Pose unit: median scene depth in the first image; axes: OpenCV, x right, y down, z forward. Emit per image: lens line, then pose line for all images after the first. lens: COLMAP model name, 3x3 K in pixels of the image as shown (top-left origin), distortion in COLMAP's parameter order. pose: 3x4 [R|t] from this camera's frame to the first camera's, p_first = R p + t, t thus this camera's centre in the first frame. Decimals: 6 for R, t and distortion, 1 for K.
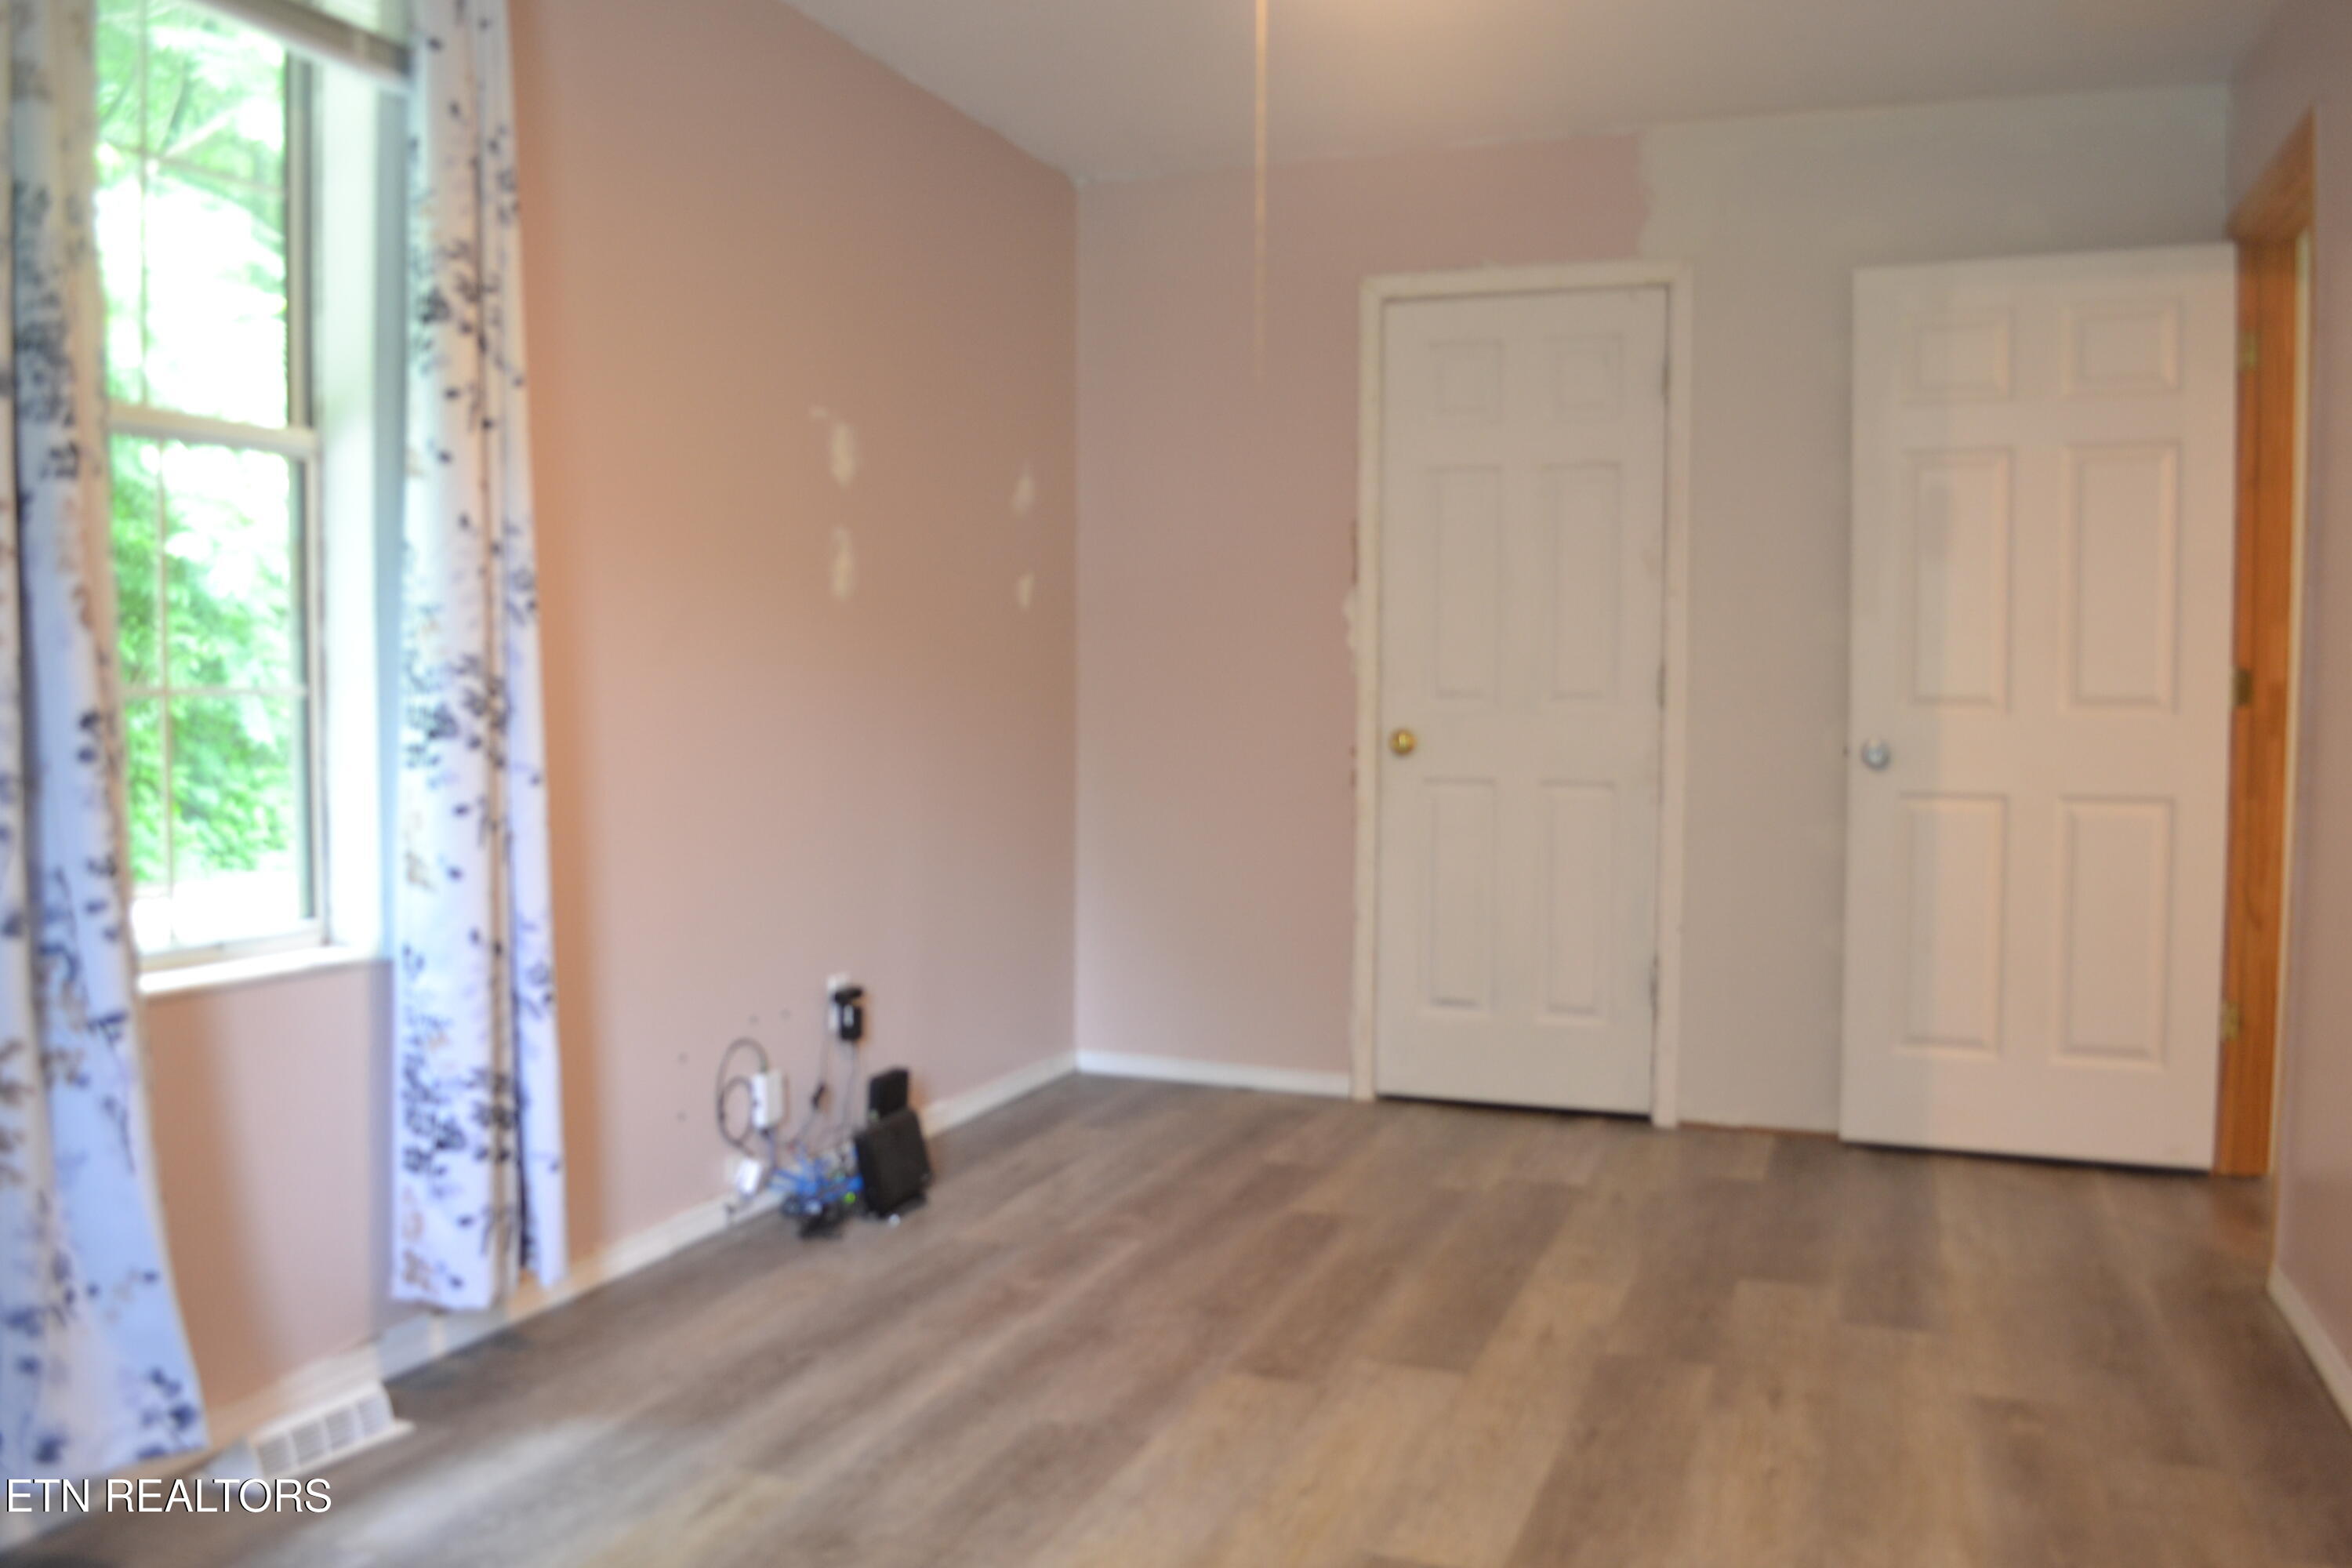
lens RADIAL K [[1897.4, 0, 1173.4], [0, 1897.4, 787.8], [0, 0, 1]] dist [-0.082720, 0.006299]
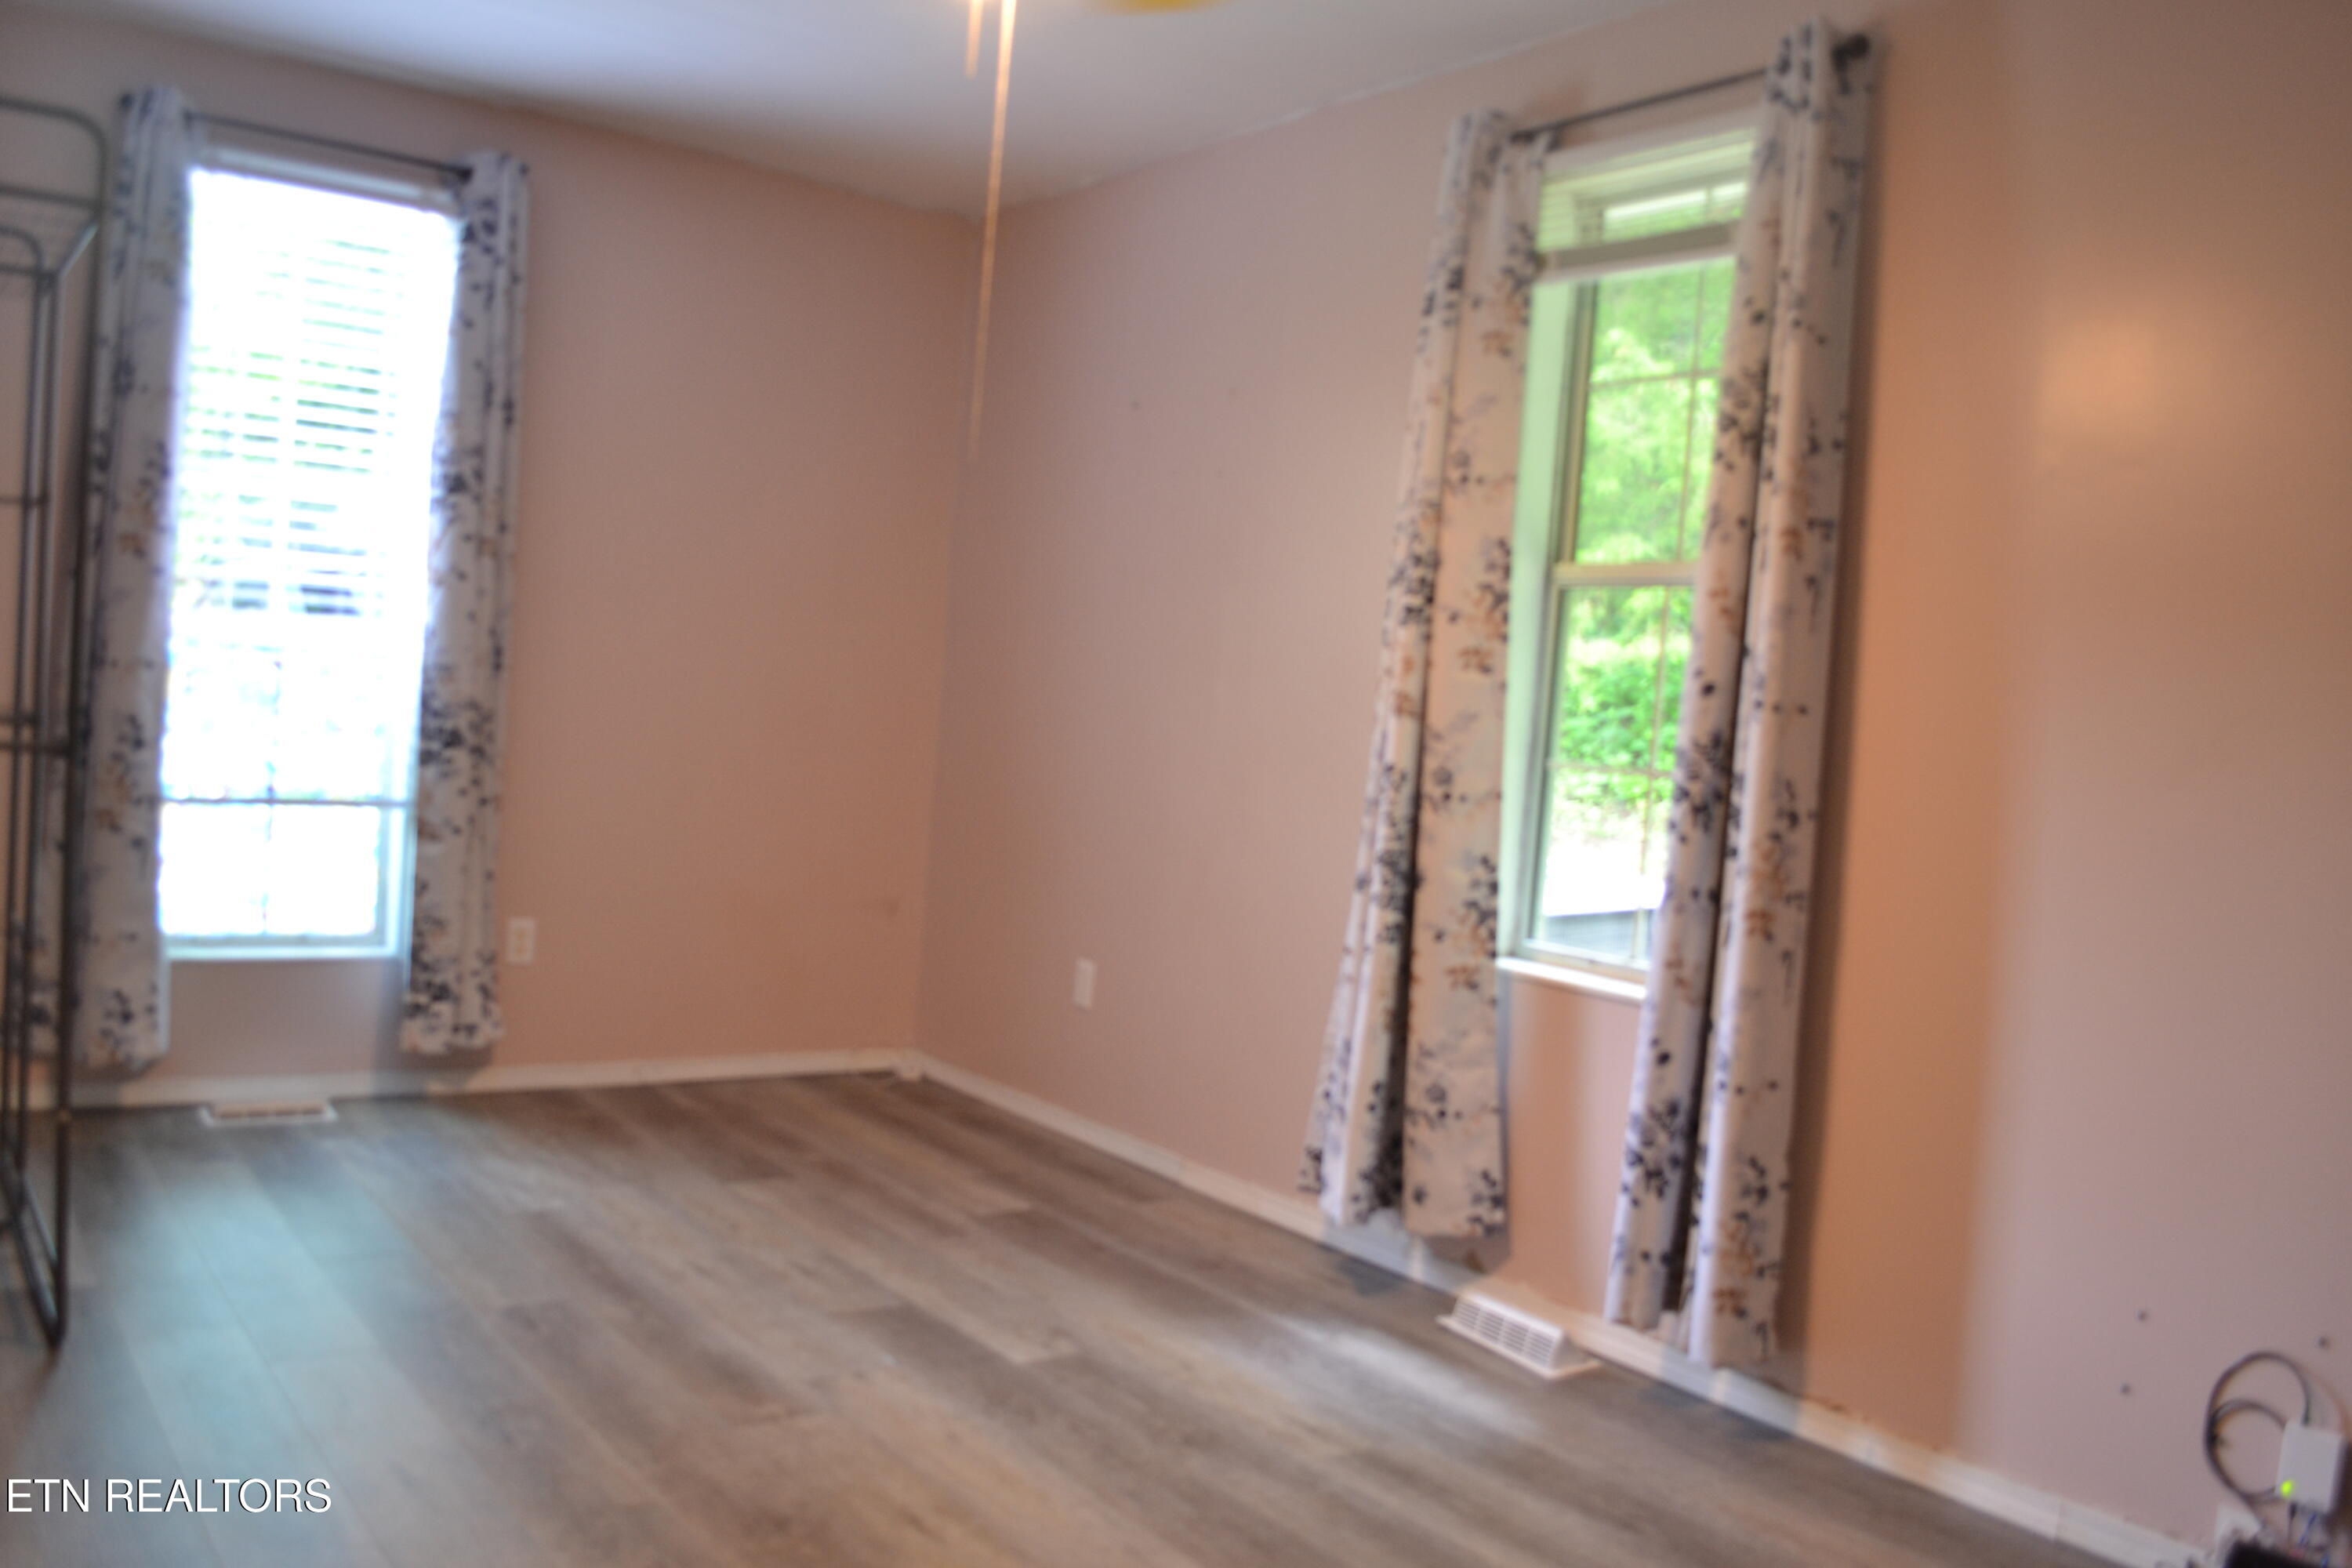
lens RADIAL K [[1897.4, 0, 1173.0], [0, 1897.4, 789.3], [0, 0, 1]] dist [-0.082720, 0.006299]
pose [[-0.539343, -0.016434, -0.841926, 0.795307], [-0.127706, 0.989842, 0.062488, -0.084650], [0.832346, 0.141221, -0.535963, 1.460771]]
